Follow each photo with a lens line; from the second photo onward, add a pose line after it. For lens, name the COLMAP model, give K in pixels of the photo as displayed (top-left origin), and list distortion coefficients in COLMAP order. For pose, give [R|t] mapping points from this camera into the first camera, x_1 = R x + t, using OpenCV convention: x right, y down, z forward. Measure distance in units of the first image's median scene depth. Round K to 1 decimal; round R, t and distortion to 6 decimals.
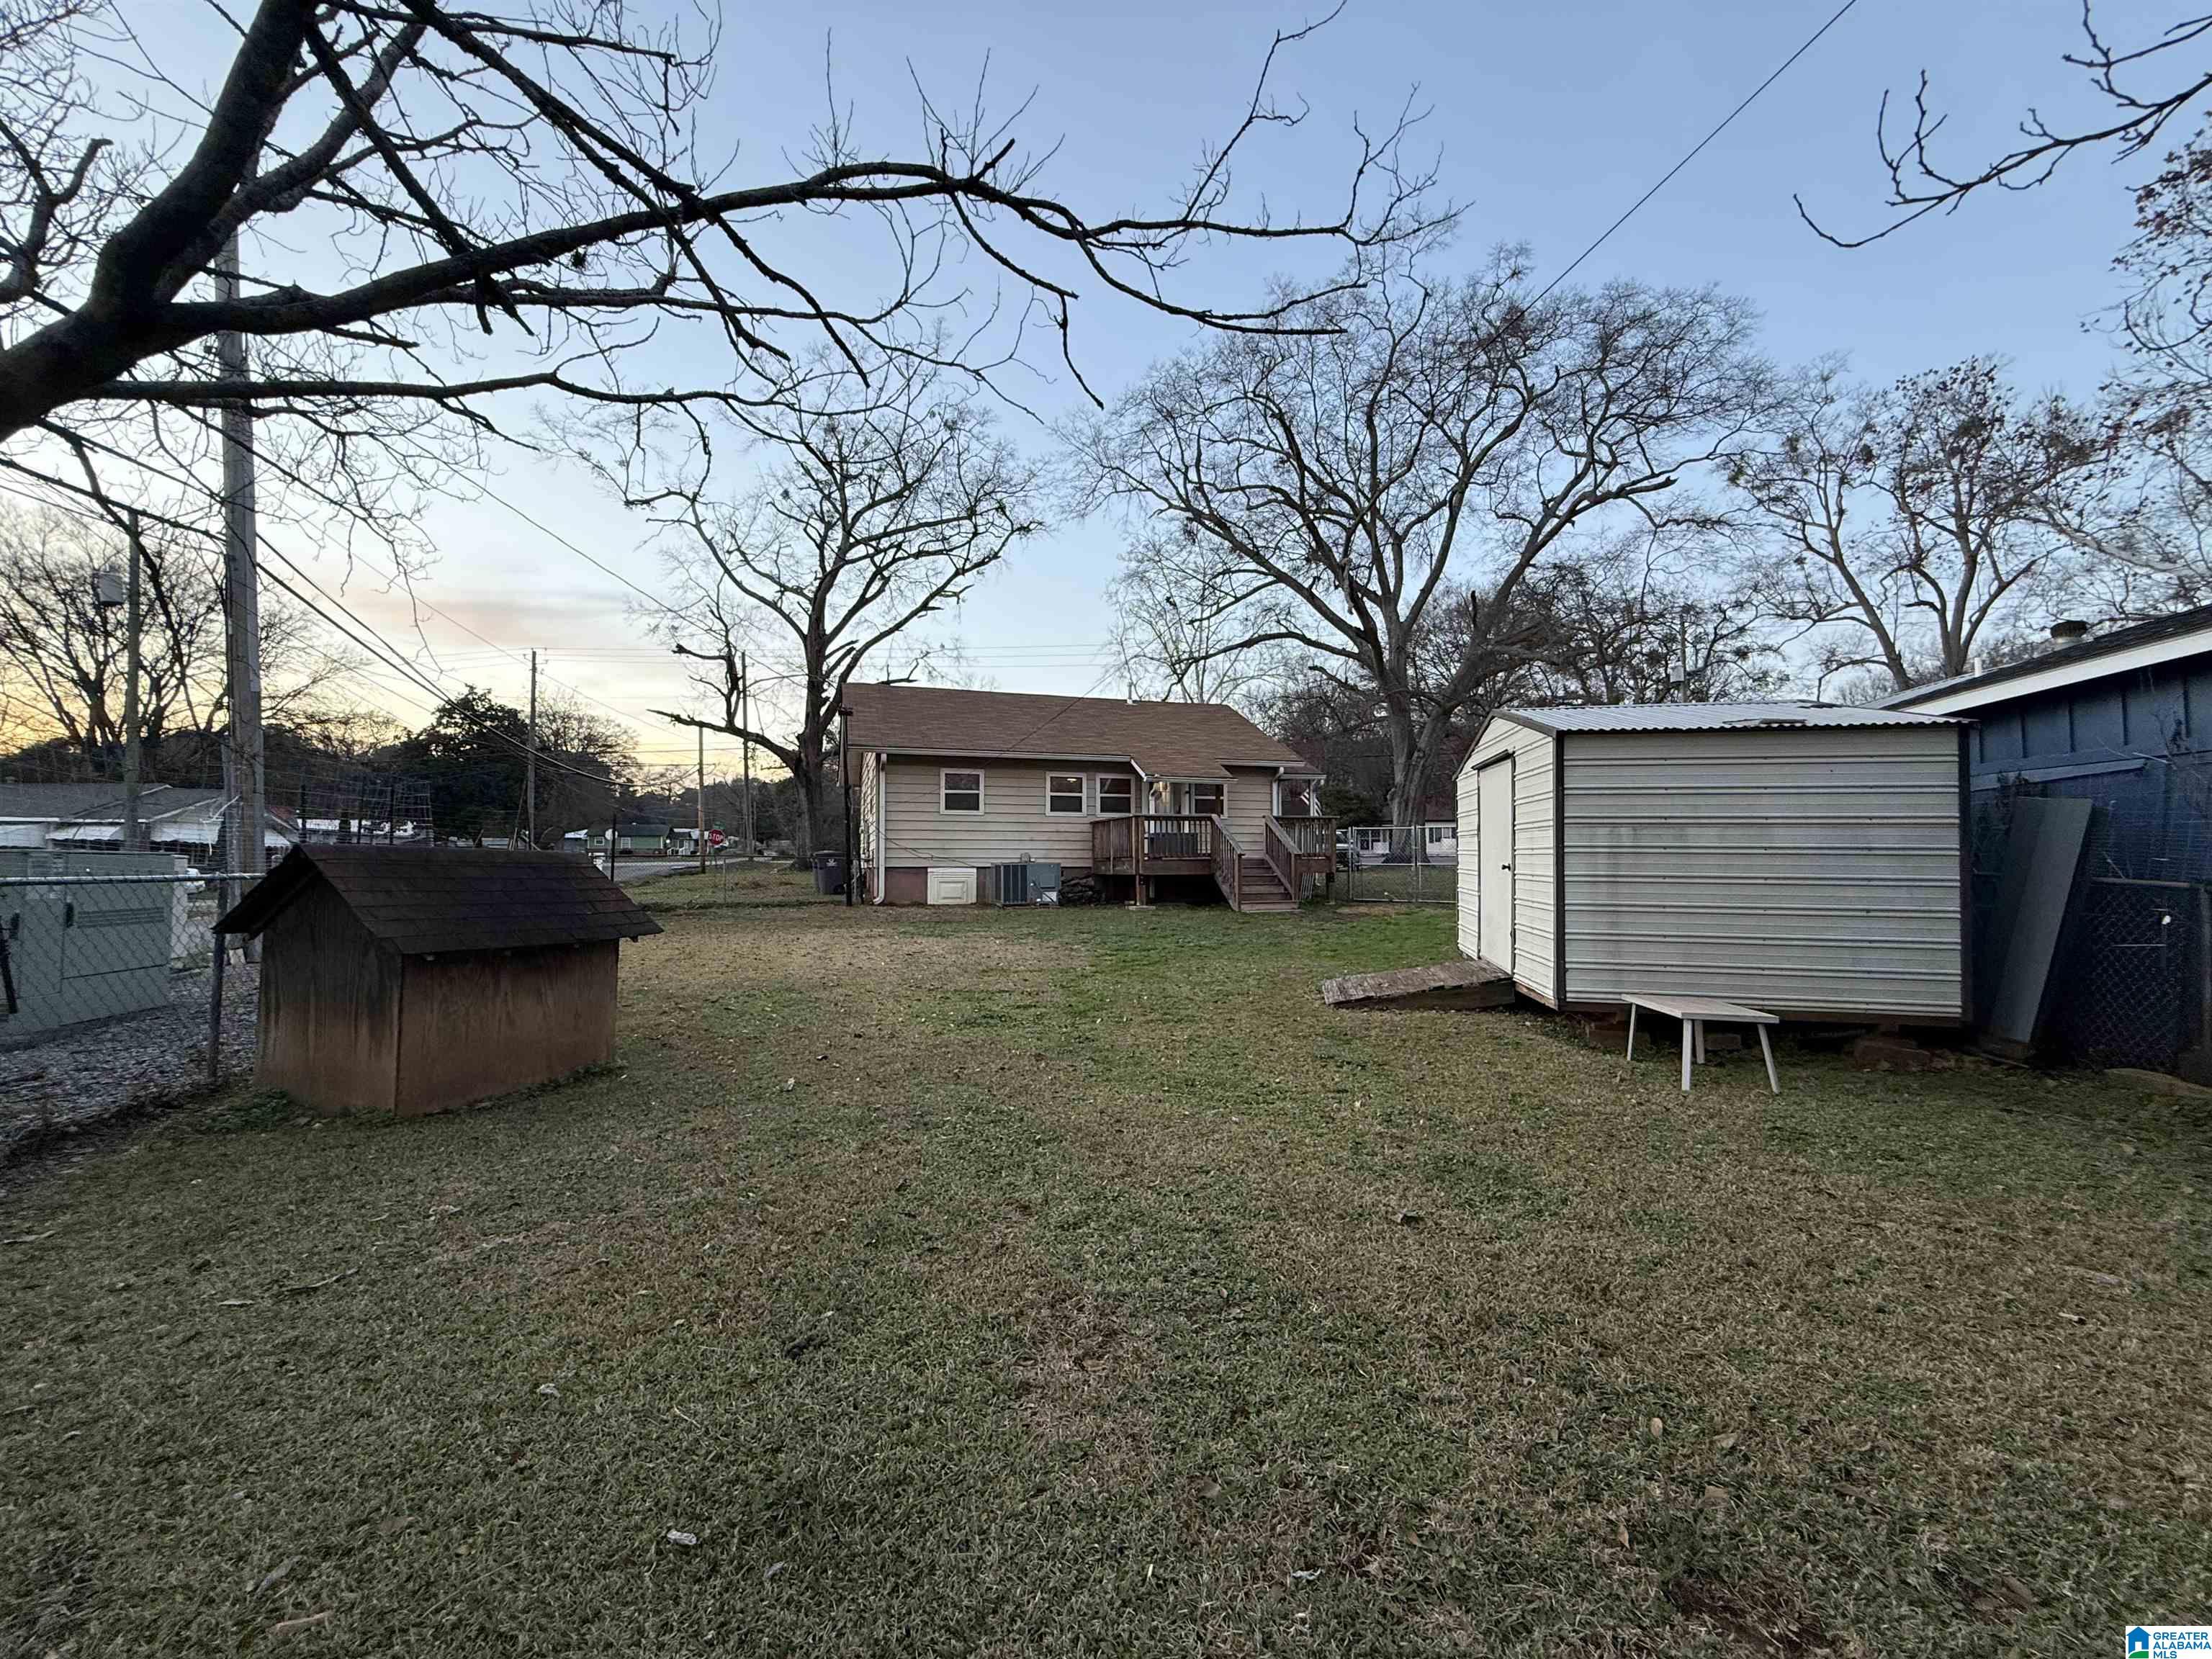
lens RADIAL K [[882.3, 0, 1103.2], [0, 882.3, 829.7], [0, 0, 1]] dist [-0.000080, 0.000138]
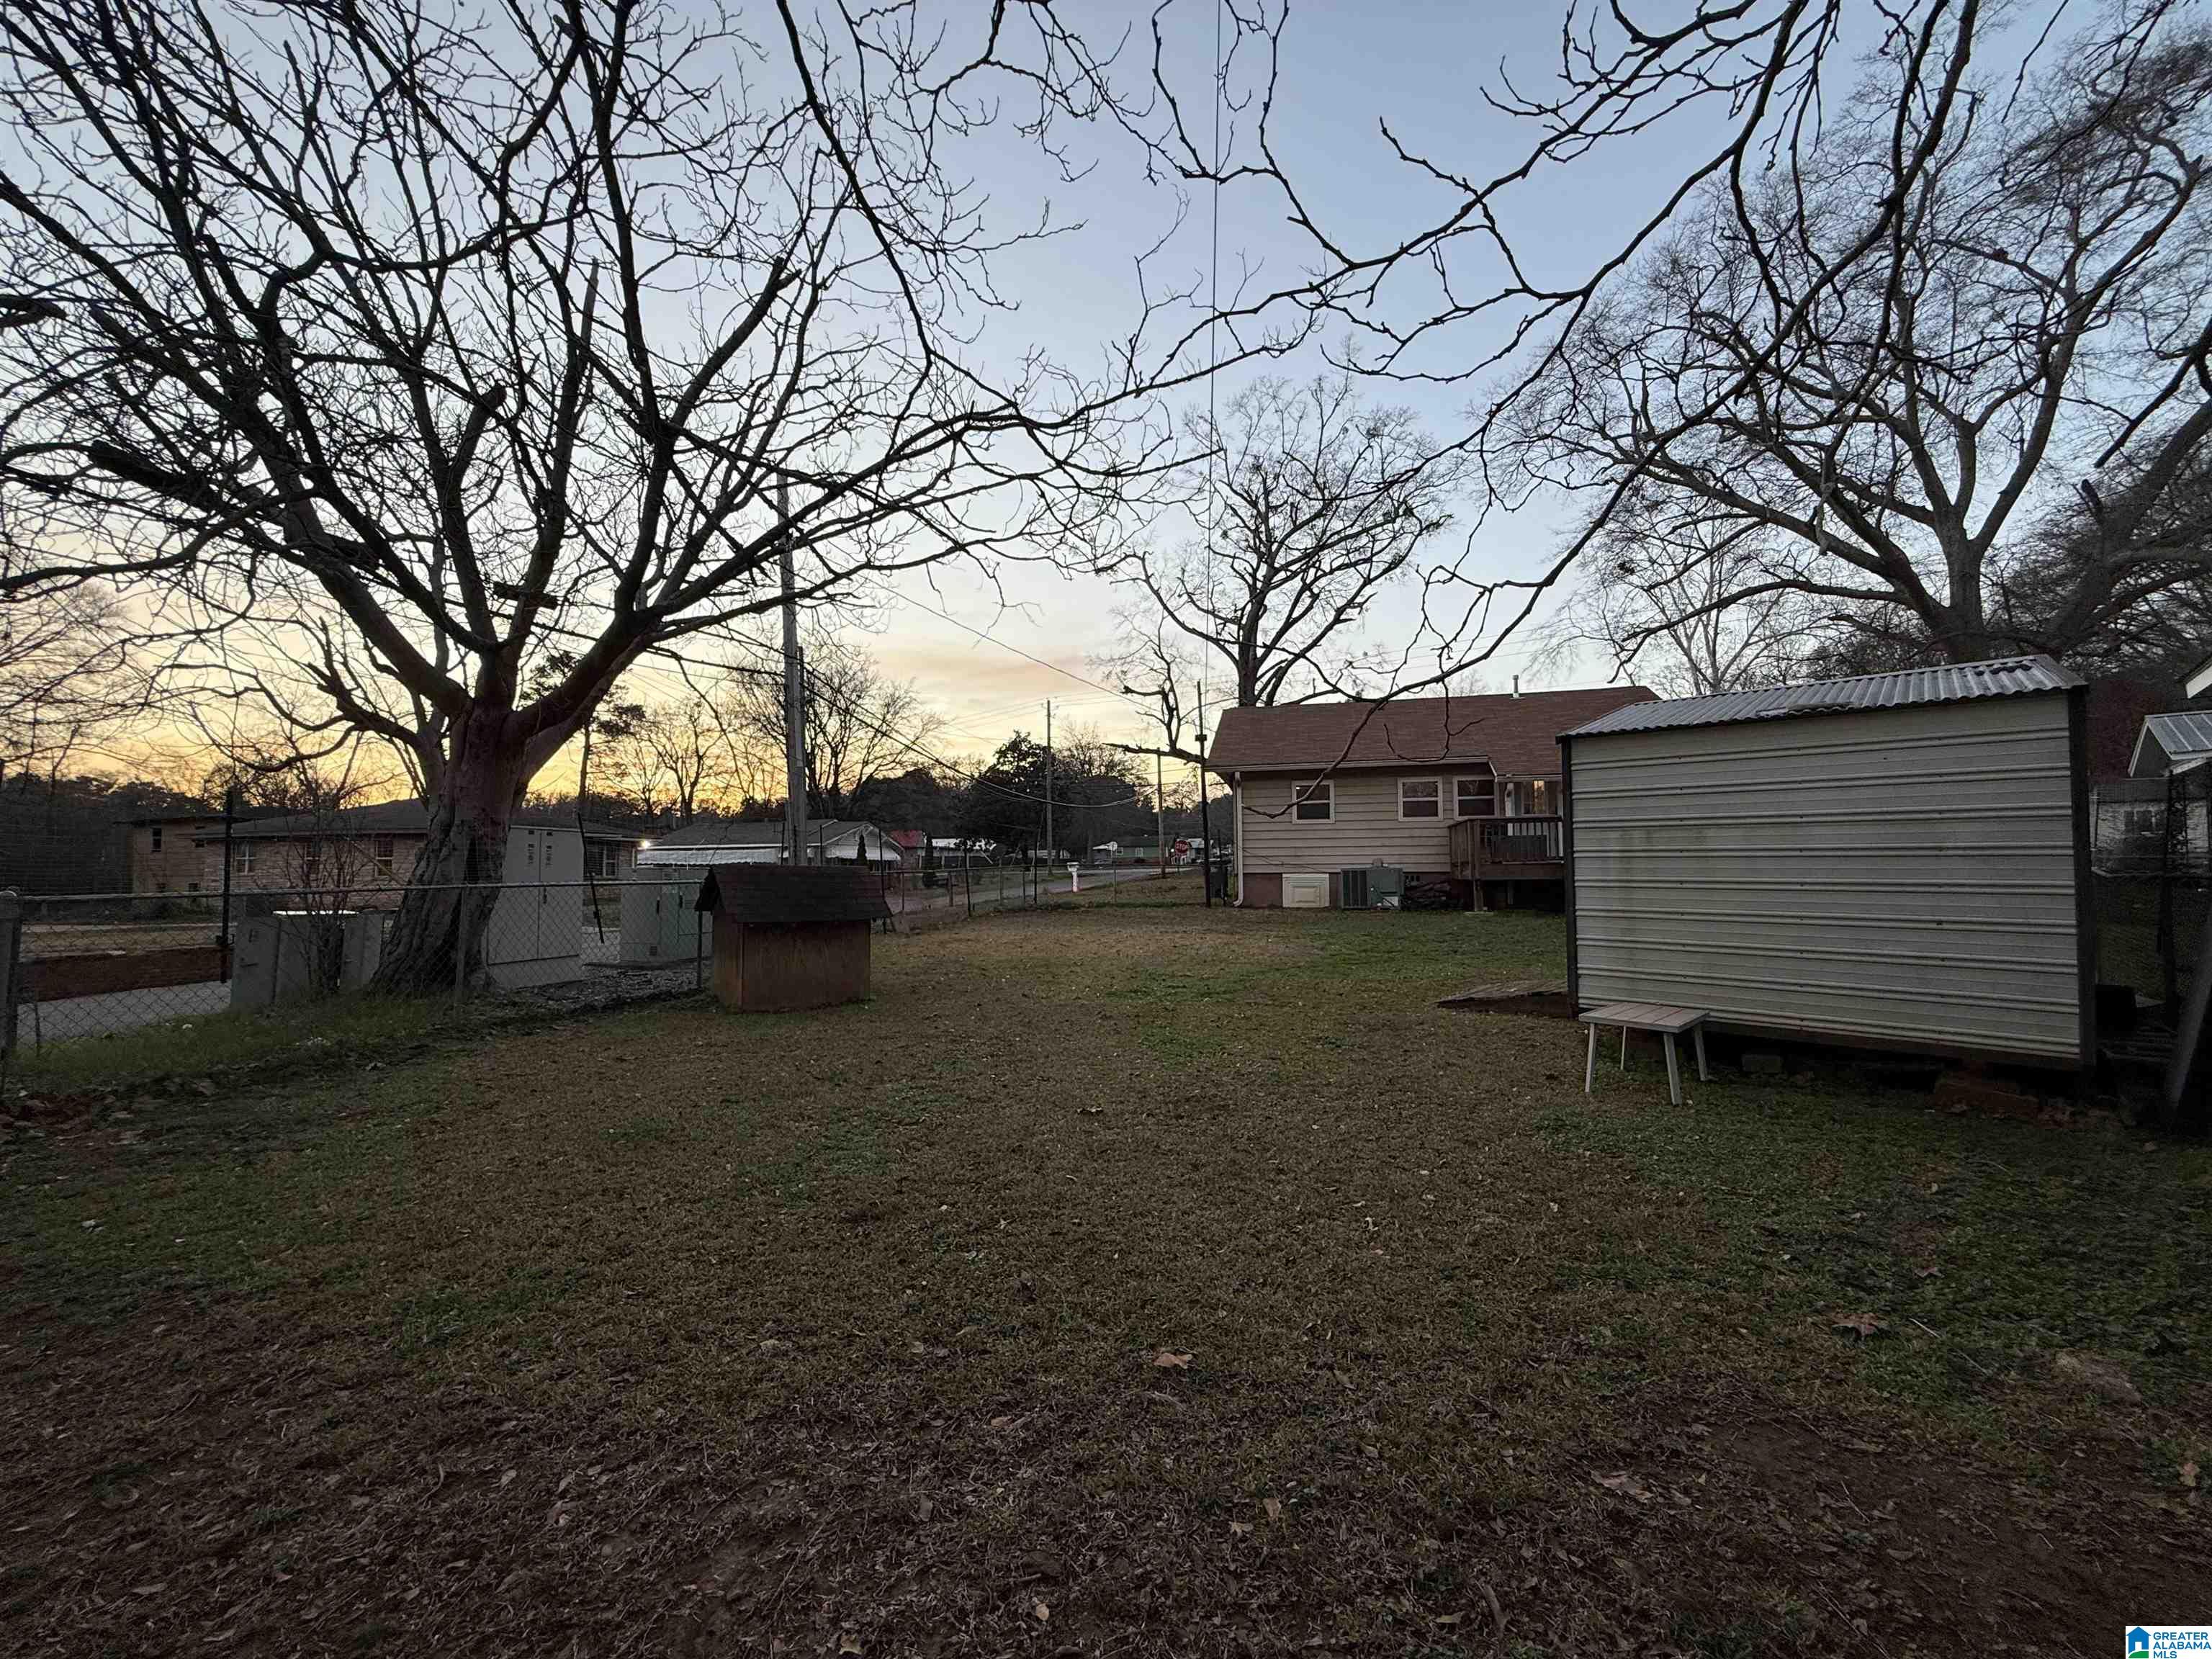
lens RADIAL K [[882.3, 0, 1103.2], [0, 882.3, 829.7], [0, 0, 1]] dist [-0.000080, 0.000138]
pose [[0.848326, -0.030932, -0.528570, 0.103577], [0.027882, 0.999517, -0.013743, -0.001152], [0.528740, -0.003080, 0.848778, -0.021742]]
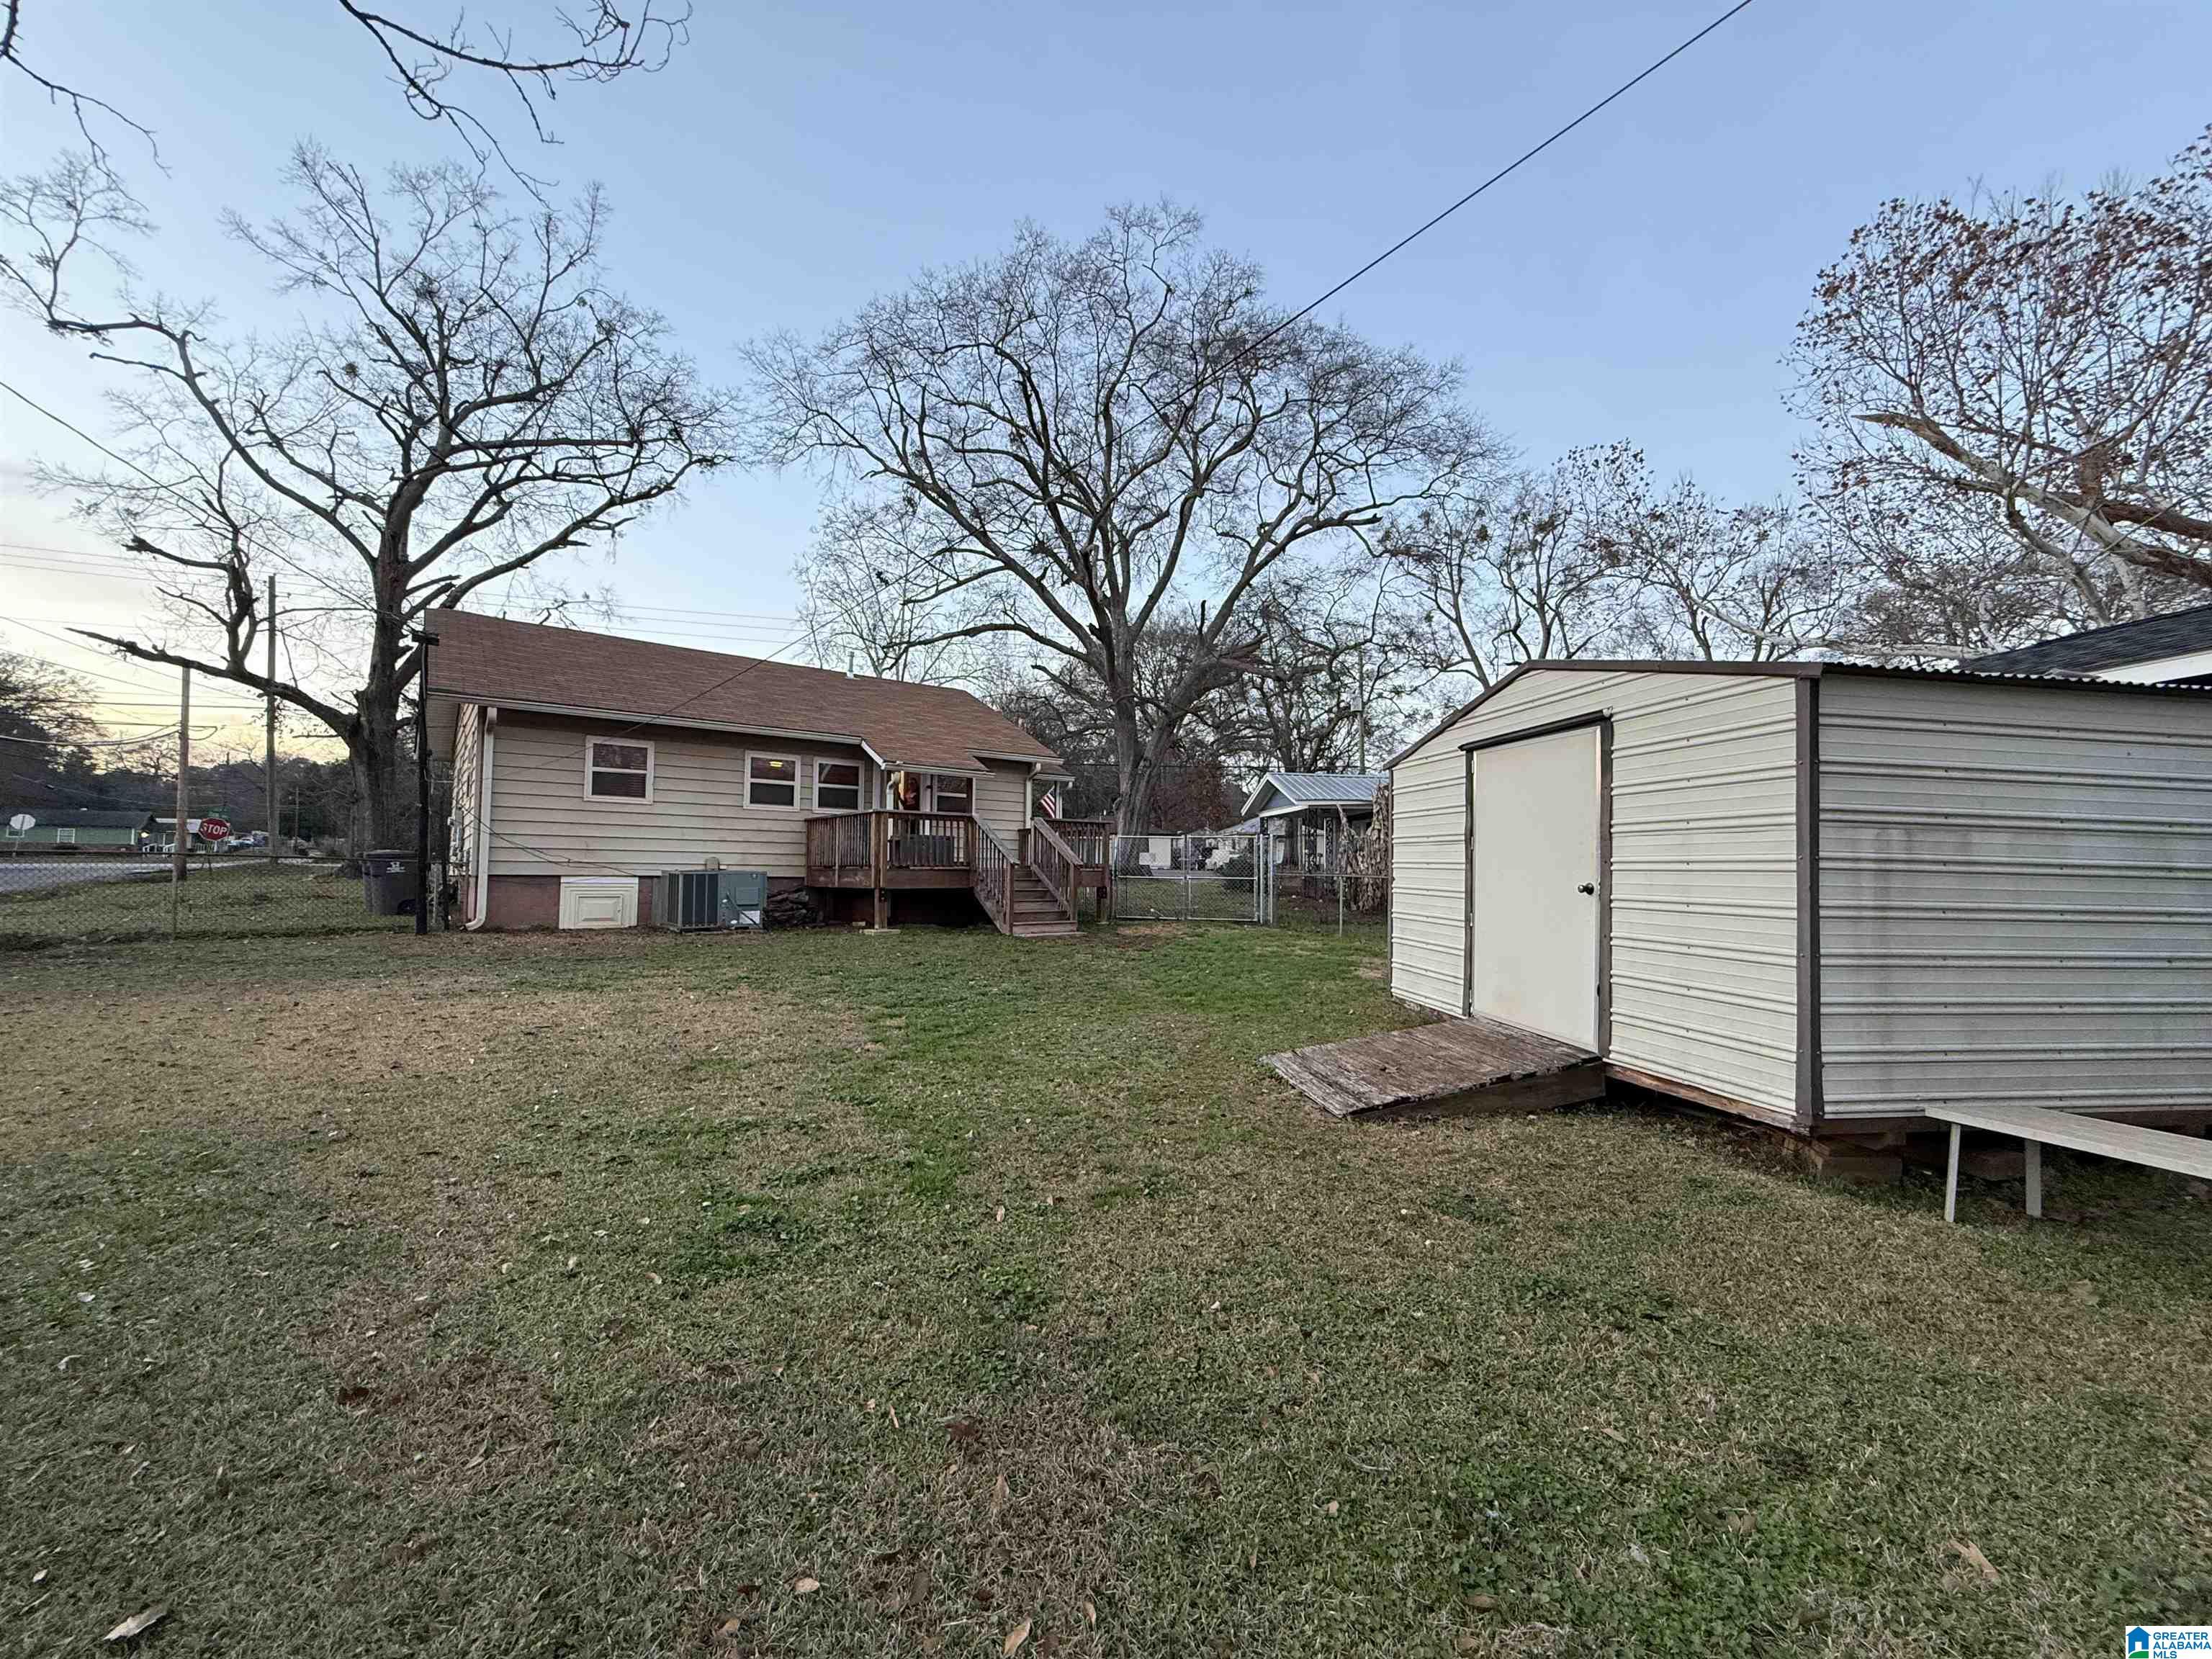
lens RADIAL K [[882.3, 0, 1103.2], [0, 882.3, 829.7], [0, 0, 1]] dist [-0.000080, 0.000138]
pose [[0.934949, 0.028470, 0.353639, -0.024751], [-0.024458, 0.999576, -0.015810, 0.003615], [-0.353939, 0.006133, 0.935249, 0.105861]]
